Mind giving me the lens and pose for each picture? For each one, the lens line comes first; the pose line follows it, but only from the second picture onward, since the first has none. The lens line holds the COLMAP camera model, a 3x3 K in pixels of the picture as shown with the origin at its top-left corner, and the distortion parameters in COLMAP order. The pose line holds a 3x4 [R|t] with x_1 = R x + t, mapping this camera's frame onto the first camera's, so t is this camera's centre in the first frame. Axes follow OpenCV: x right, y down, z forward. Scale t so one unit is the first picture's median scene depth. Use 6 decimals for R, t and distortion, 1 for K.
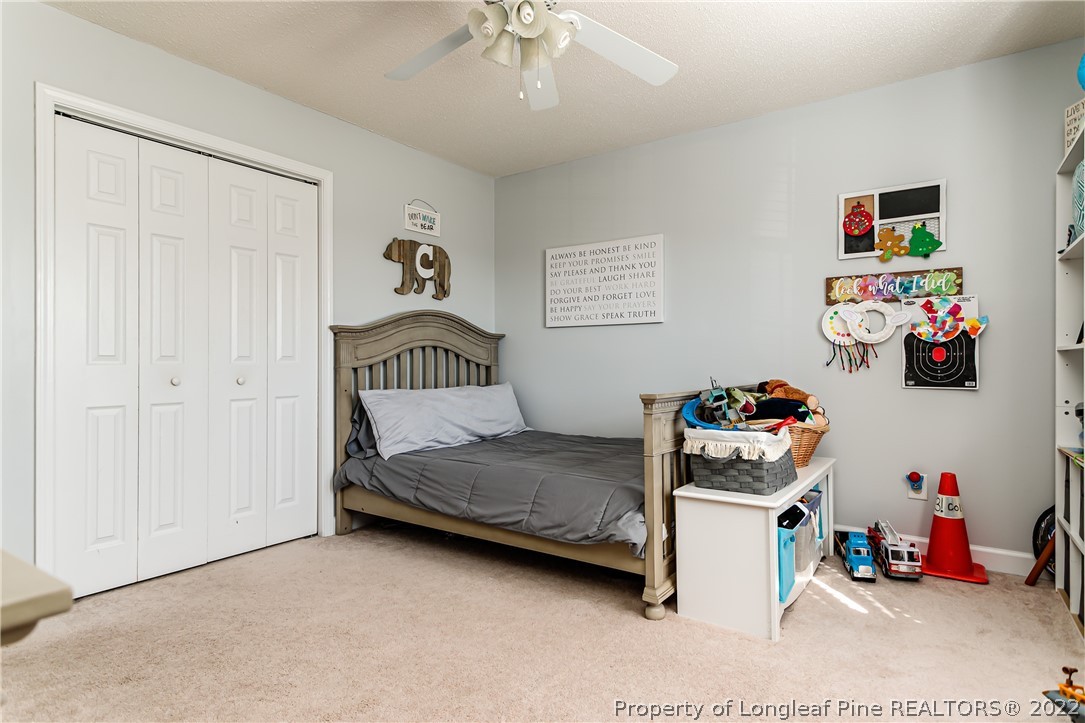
lens RADIAL K [[593.4, 0, 542.5], [0, 593.4, 361.5], [0, 0, 1]] dist [0.023602, -0.001296]
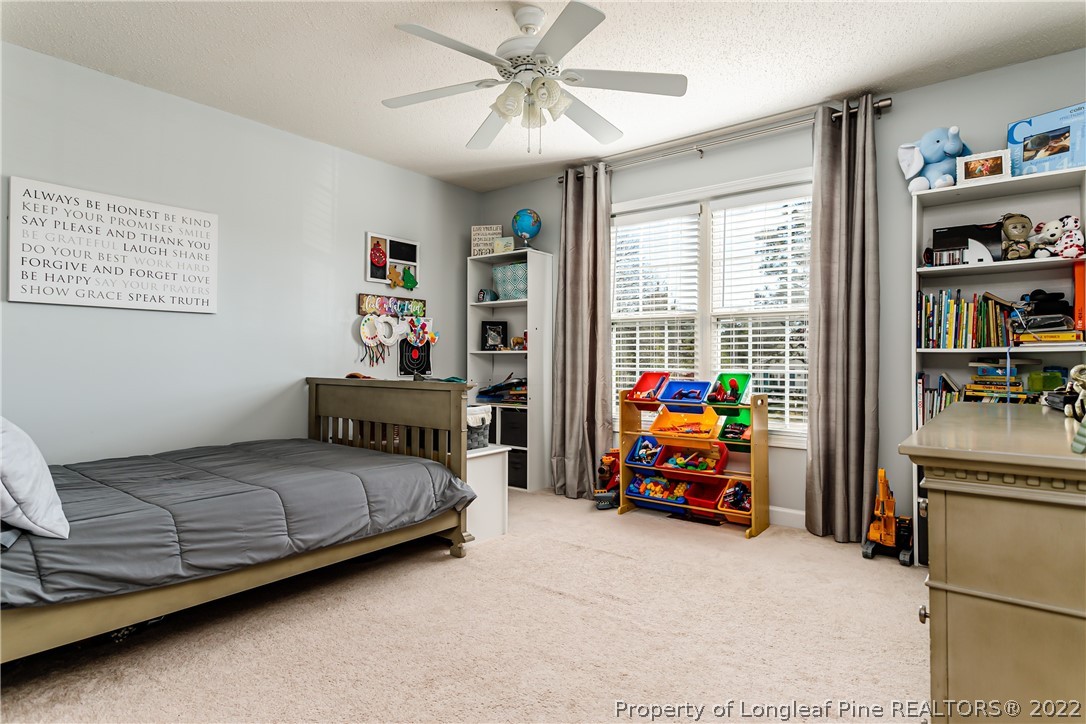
lens RADIAL K [[594.0, 0, 543.0], [0, 594.0, 362.0], [0, 0, 1]] dist [0.023602, -0.001296]
pose [[0.051257, -0.003153, 0.998681, -0.808896], [-0.005293, 0.999980, 0.003429, 0.001332], [-0.998671, -0.005462, 0.051239, 0.554940]]
